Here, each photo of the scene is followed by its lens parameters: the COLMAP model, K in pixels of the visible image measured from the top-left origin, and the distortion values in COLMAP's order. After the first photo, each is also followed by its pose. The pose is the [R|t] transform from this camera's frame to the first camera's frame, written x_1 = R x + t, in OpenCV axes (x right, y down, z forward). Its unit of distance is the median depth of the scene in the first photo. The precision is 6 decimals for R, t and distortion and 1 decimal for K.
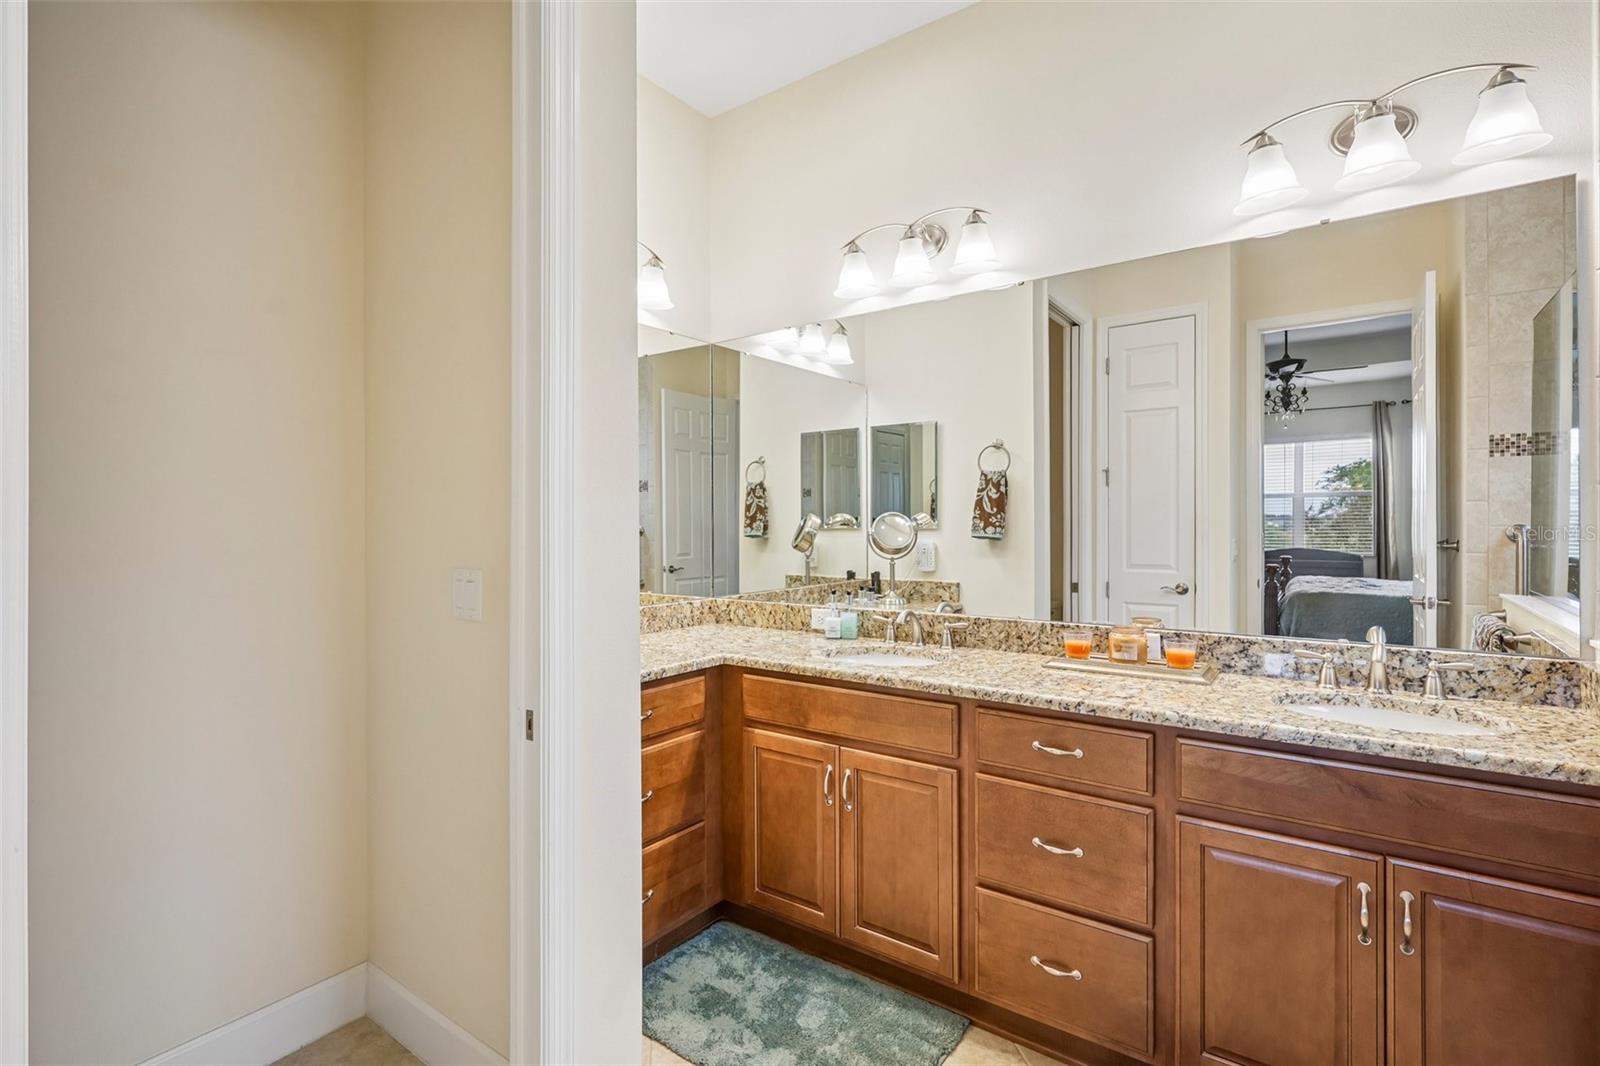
lens RADIAL K [[738.5, 0, 797.9], [0, 738.5, 526.4], [0, 0, 1]] dist [-0.007765, 0.001373]
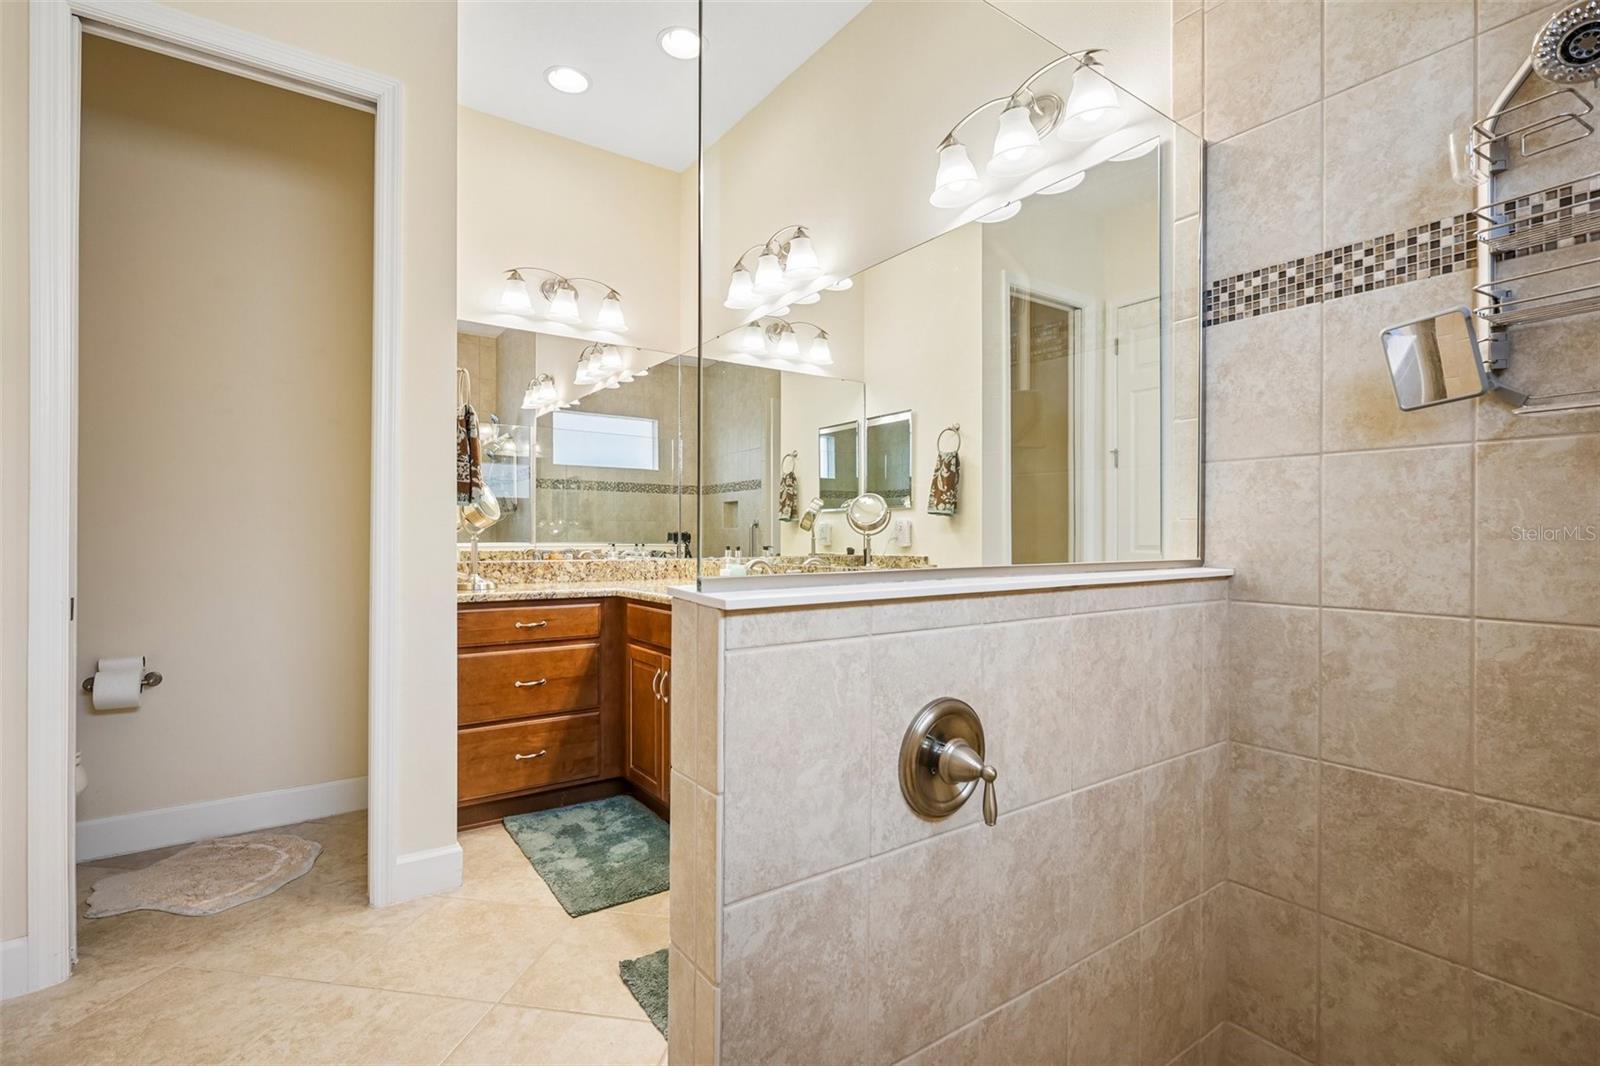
lens RADIAL K [[738.5, 0, 807.3], [0, 738.5, 540.6], [0, 0, 1]] dist [-0.007765, 0.001373]
pose [[0.946185, 0.004731, -0.323591, 0.713772], [-0.004665, 0.999989, 0.000979, 0.092511], [0.323592, 0.000583, 0.946197, -0.156197]]
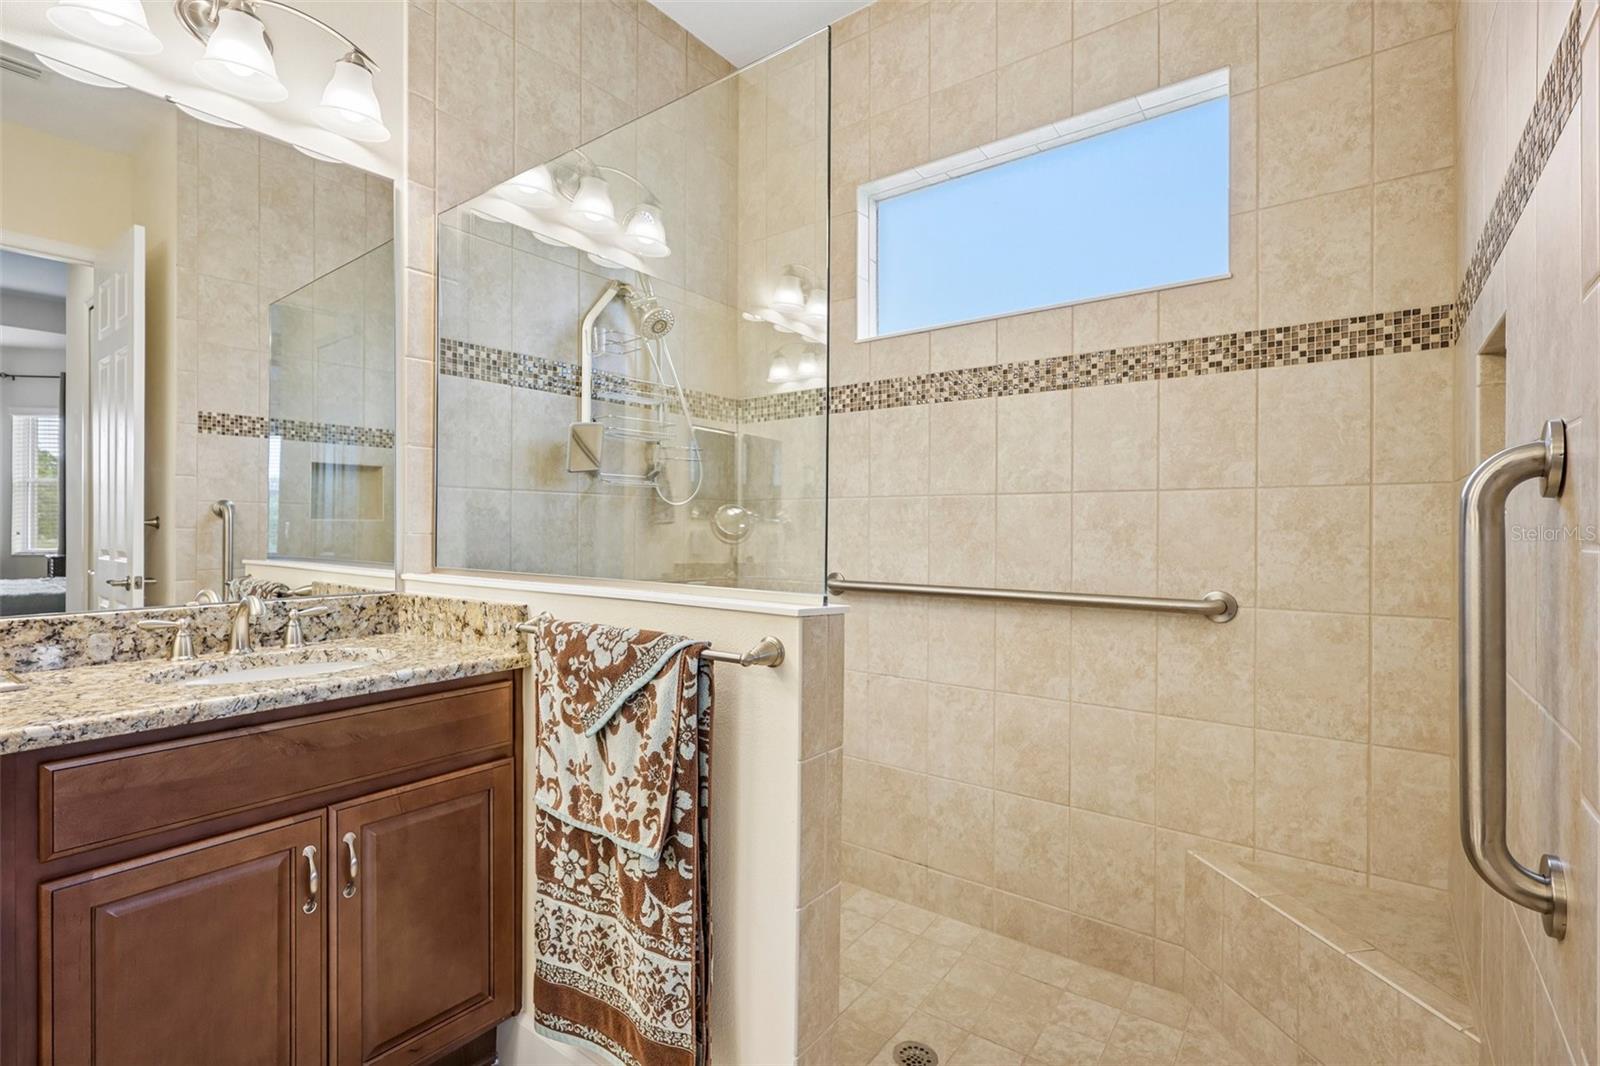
lens RADIAL K [[738.5, 0, 797.0], [0, 738.5, 531.3], [0, 0, 1]] dist [-0.007765, 0.001373]
pose [[0.026485, -0.004924, 0.999637, -0.081891], [-0.000054, 0.999988, 0.004927, 0.060266], [-0.999649, -0.000184, 0.026485, 0.246543]]
